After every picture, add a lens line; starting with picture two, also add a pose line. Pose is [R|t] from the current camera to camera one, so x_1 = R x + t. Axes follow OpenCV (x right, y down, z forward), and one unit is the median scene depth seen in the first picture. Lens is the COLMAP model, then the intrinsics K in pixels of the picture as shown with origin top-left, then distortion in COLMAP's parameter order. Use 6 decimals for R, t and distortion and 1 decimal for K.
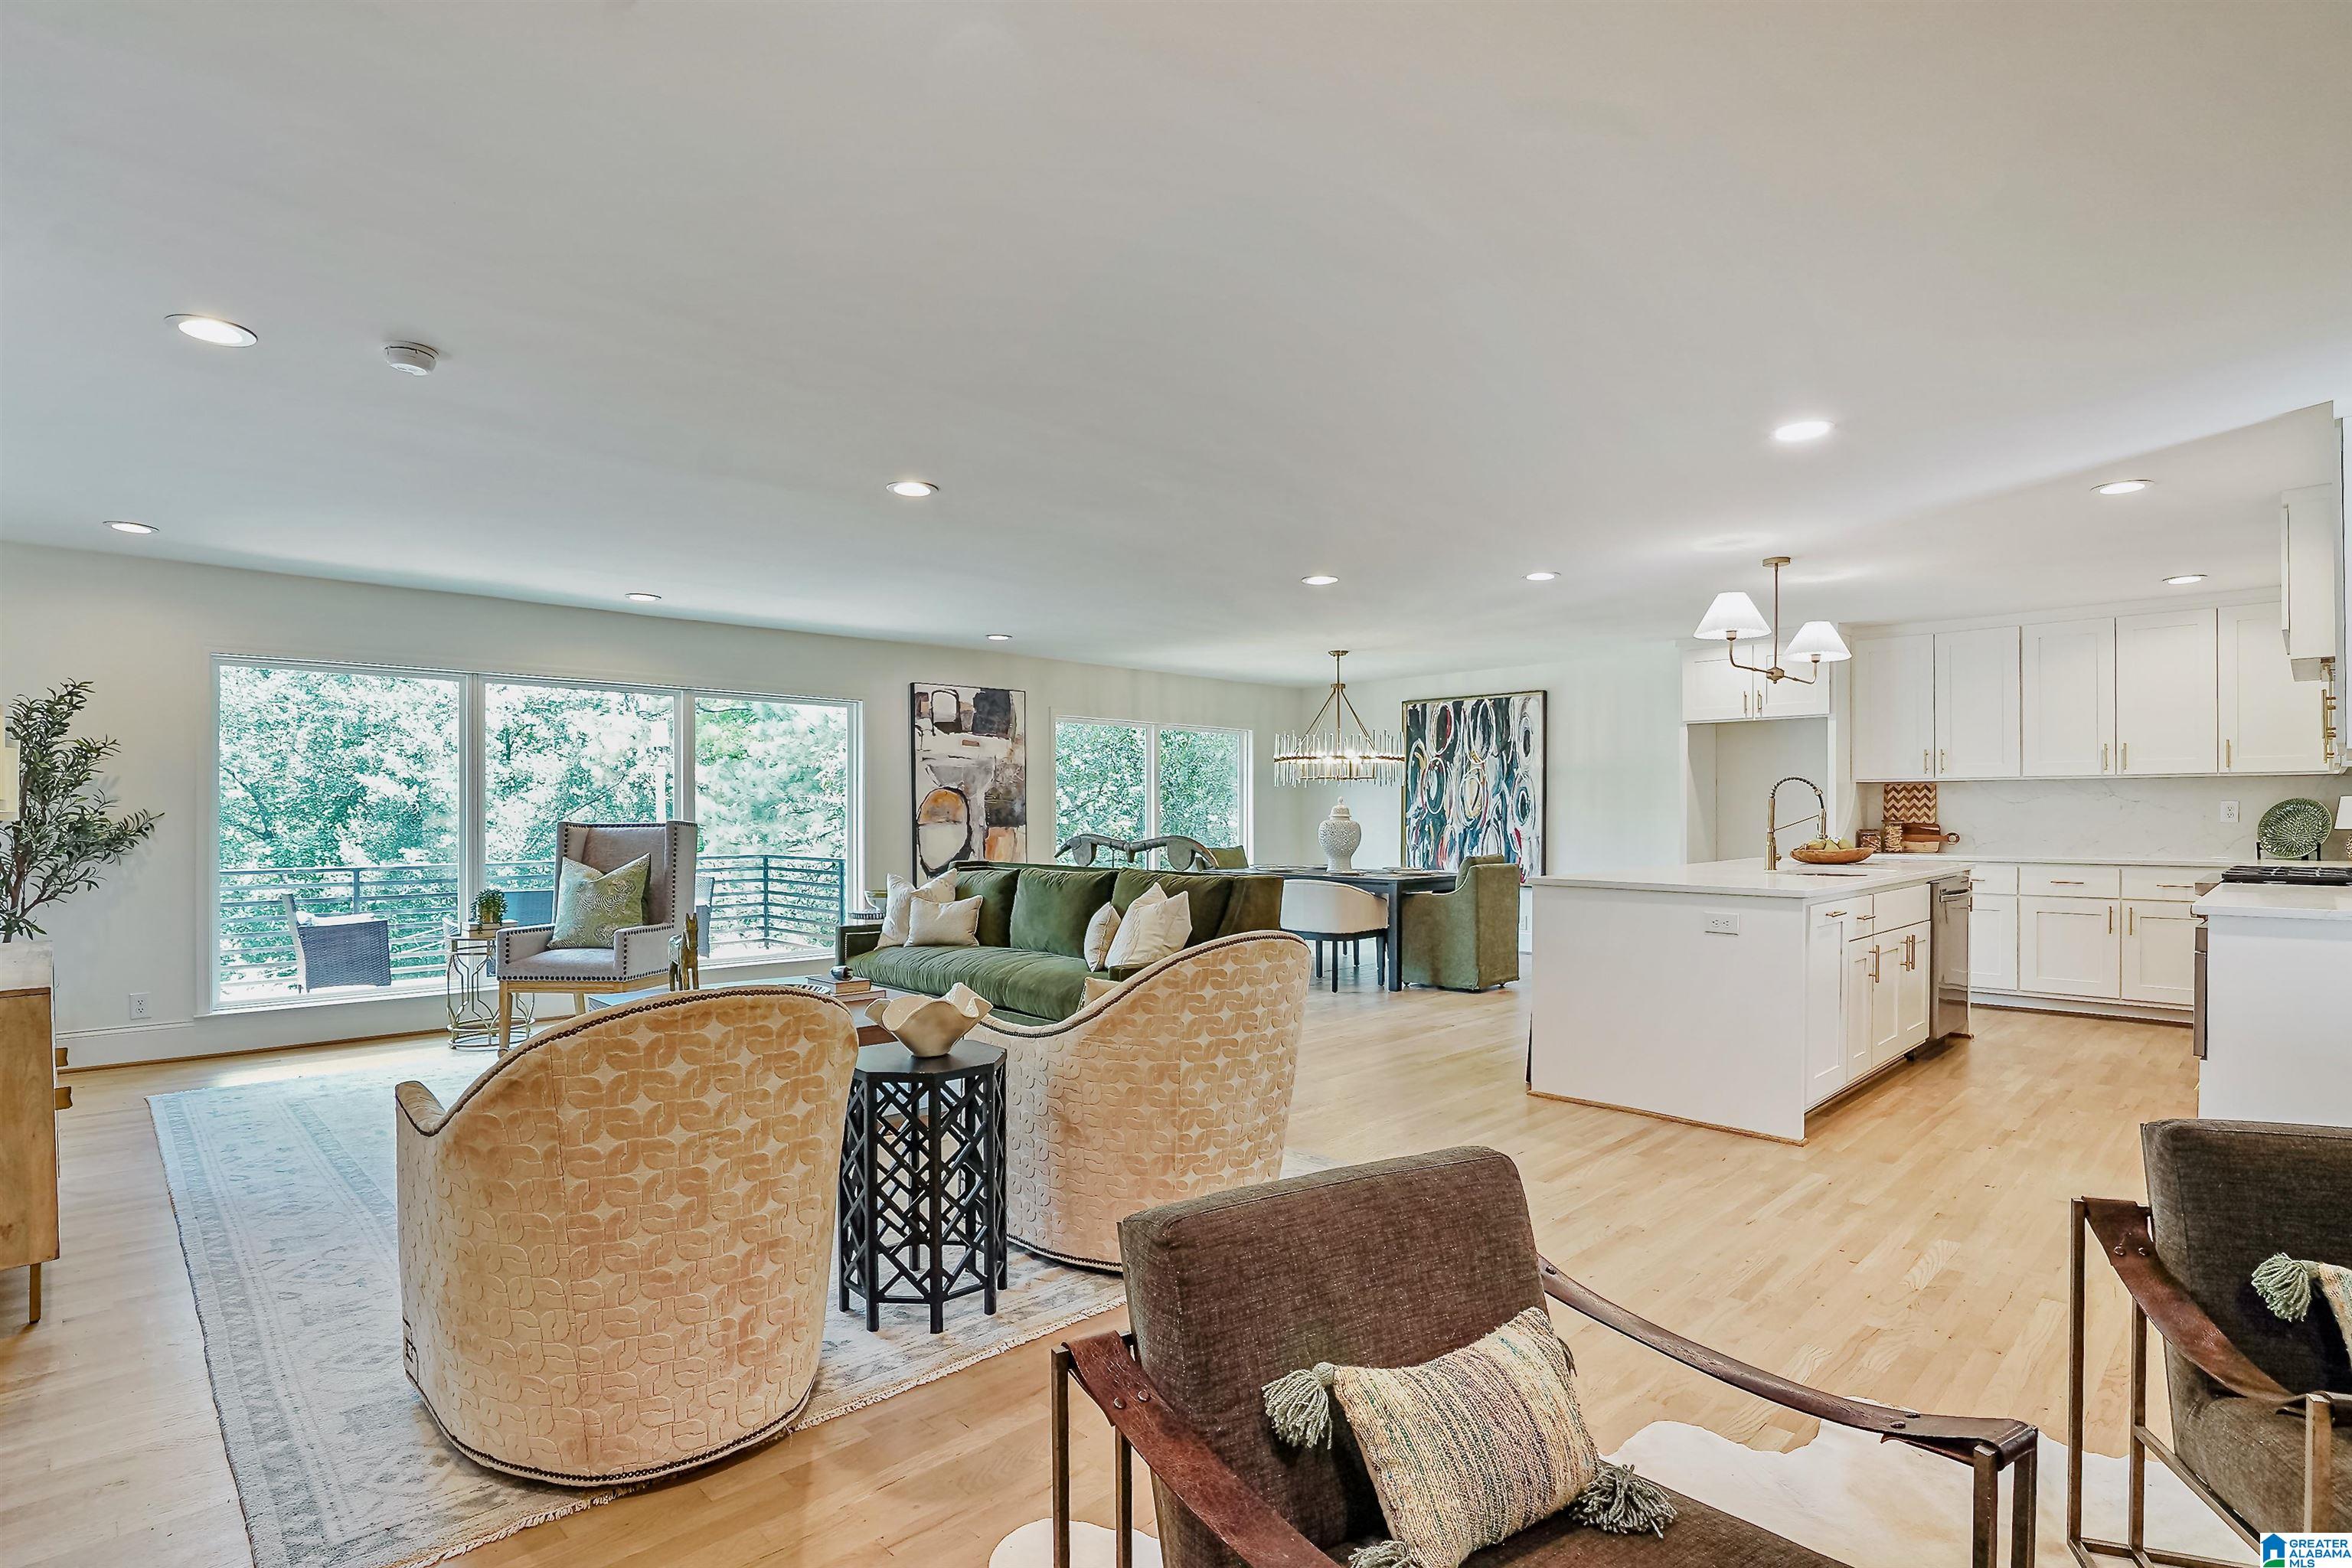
lens RADIAL K [[1157.9, 0, 1183.0], [0, 1157.9, 806.4], [0, 0, 1]] dist [-0.001215, -0.000643]
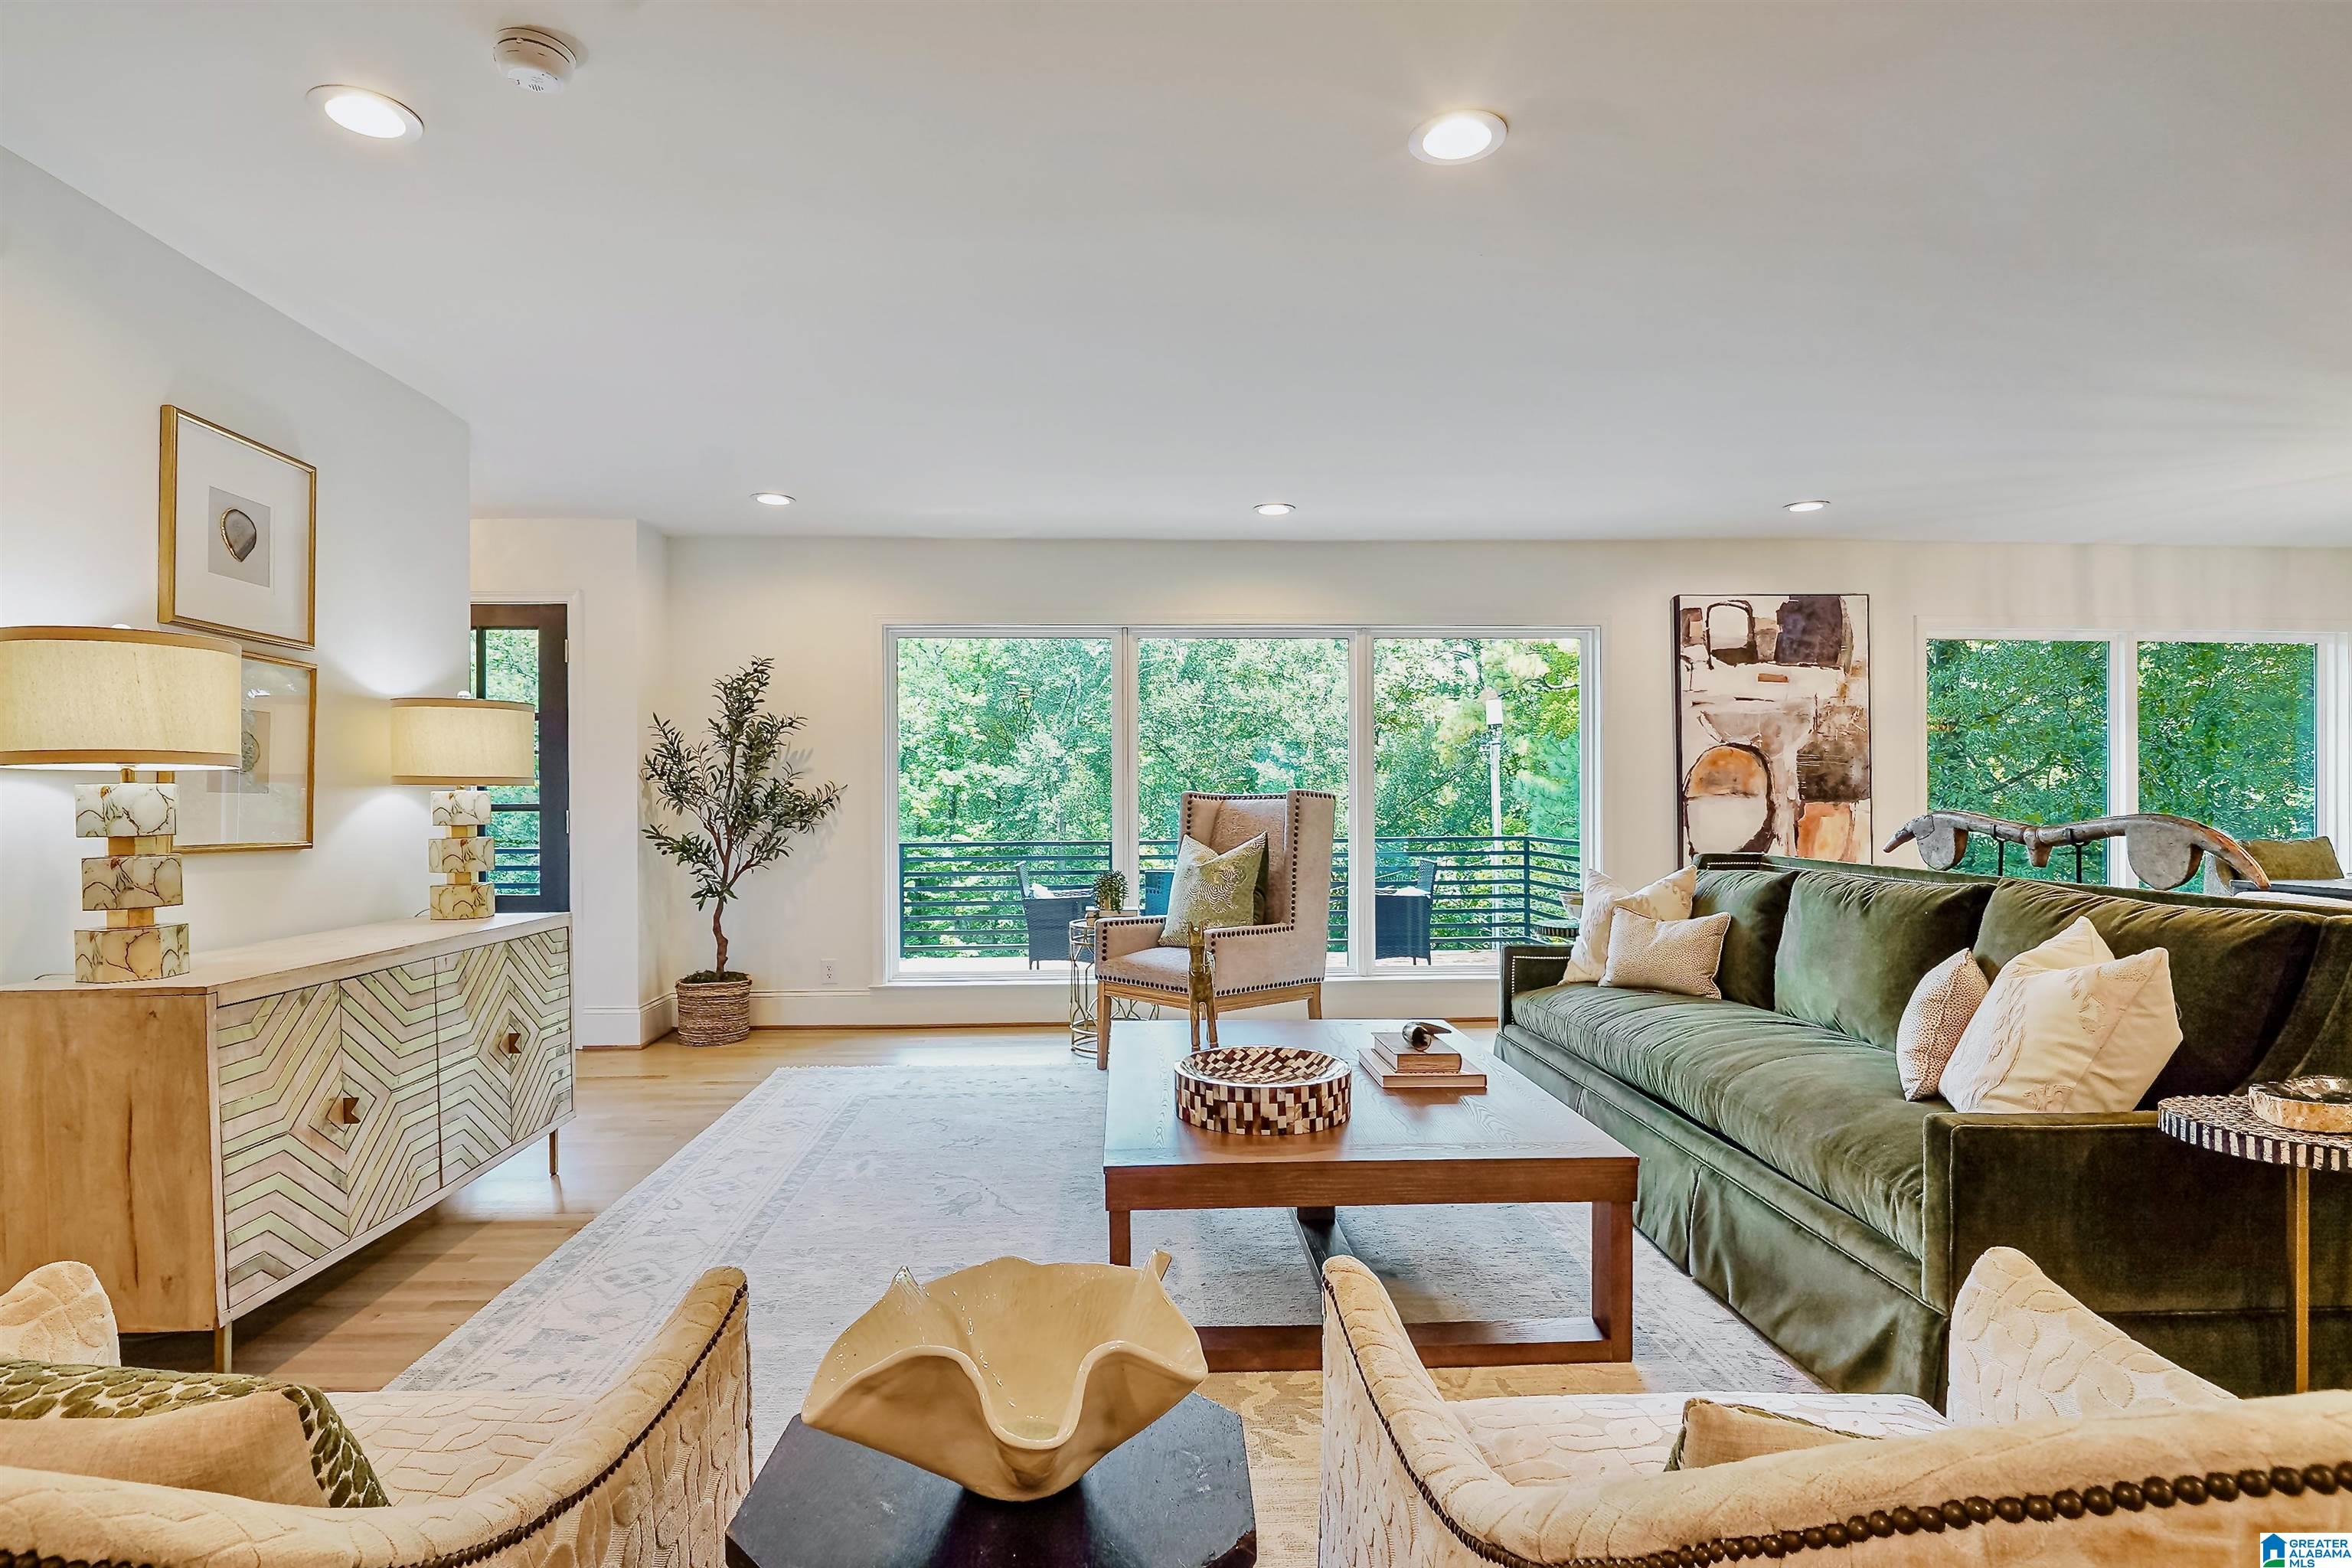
lens RADIAL K [[1156.4, 0, 1155.5], [0, 1156.4, 787.2], [0, 0, 1]] dist [-0.023282, -0.000199]
pose [[0.732063, -0.009143, -0.681176, 0.009045], [0.008801, 0.999953, -0.003963, 0.009021], [0.681180, -0.003094, 0.732109, 0.273041]]
